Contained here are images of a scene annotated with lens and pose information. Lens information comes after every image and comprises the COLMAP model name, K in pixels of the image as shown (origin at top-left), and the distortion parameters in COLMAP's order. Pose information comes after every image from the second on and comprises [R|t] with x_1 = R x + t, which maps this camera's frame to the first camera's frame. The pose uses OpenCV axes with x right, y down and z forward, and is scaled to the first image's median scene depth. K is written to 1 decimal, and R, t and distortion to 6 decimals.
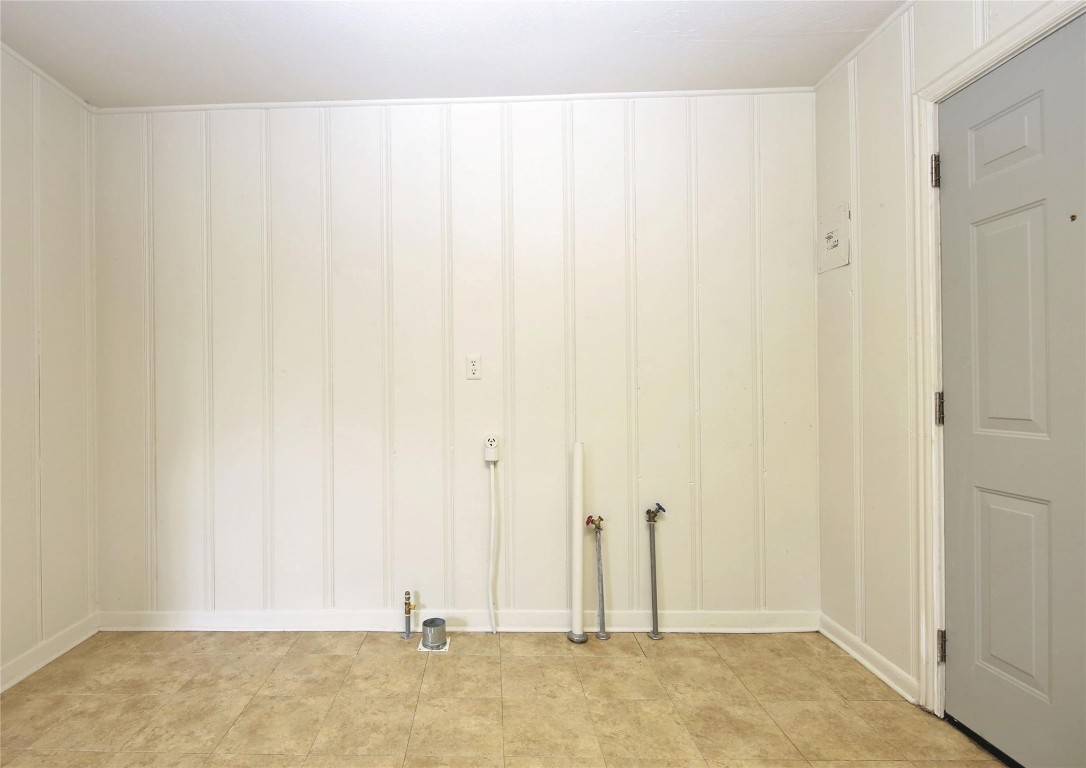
lens RADIAL K [[543.9, 0, 541.7], [0, 543.9, 385.8], [0, 0, 1]] dist [0.002086, 0.000188]
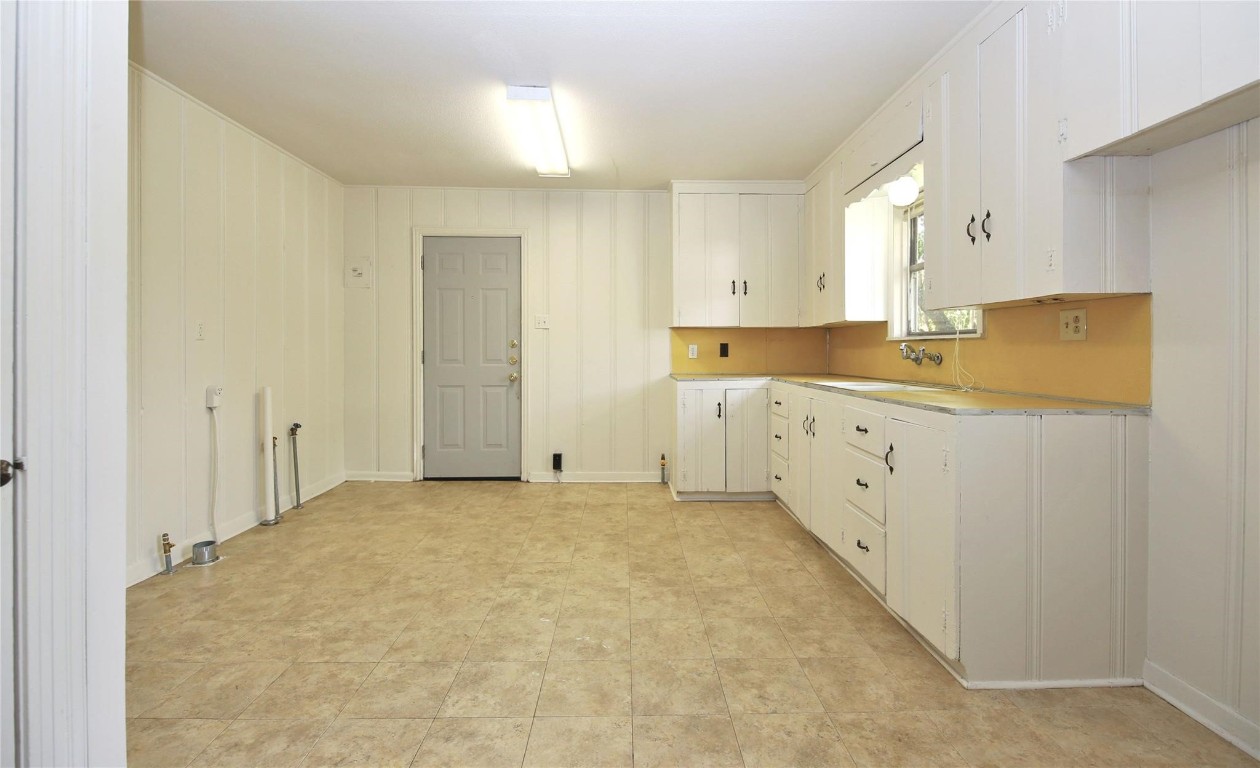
lens RADIAL K [[552.6, 0, 635.6], [0, 552.6, 353.2], [0, 0, 1]] dist [0.008203, -0.005274]
pose [[-0.055891, 0.000821, 0.998437, -1.646602], [-0.004037, 0.999991, -0.001049, 0.017740], [-0.998429, -0.004089, -0.055887, 0.142740]]
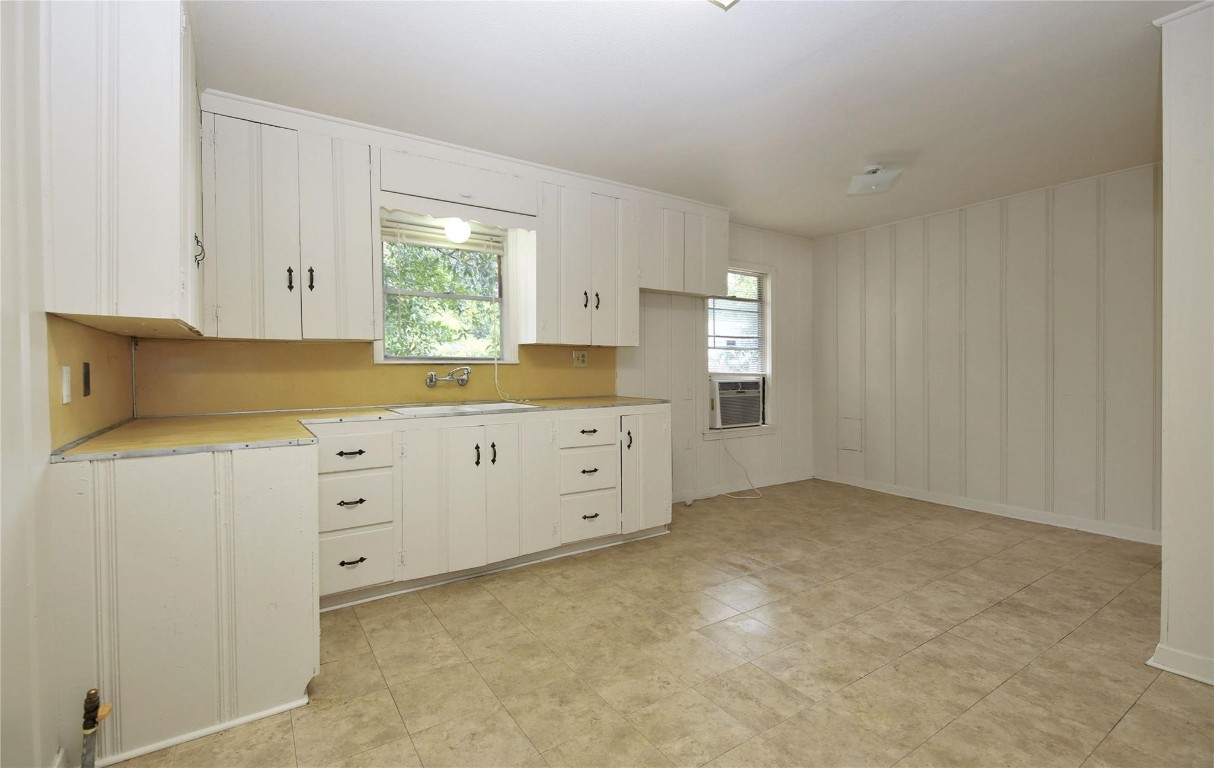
lens RADIAL K [[536.8, 0, 594.8], [0, 536.8, 376.7], [0, 0, 1]] dist [0.012159, -0.005135]
pose [[-0.821015, 0.020663, -0.570532, 0.426119], [0.010708, 0.999726, 0.020798, -0.014704], [0.570806, 0.010966, -0.821012, 0.894687]]
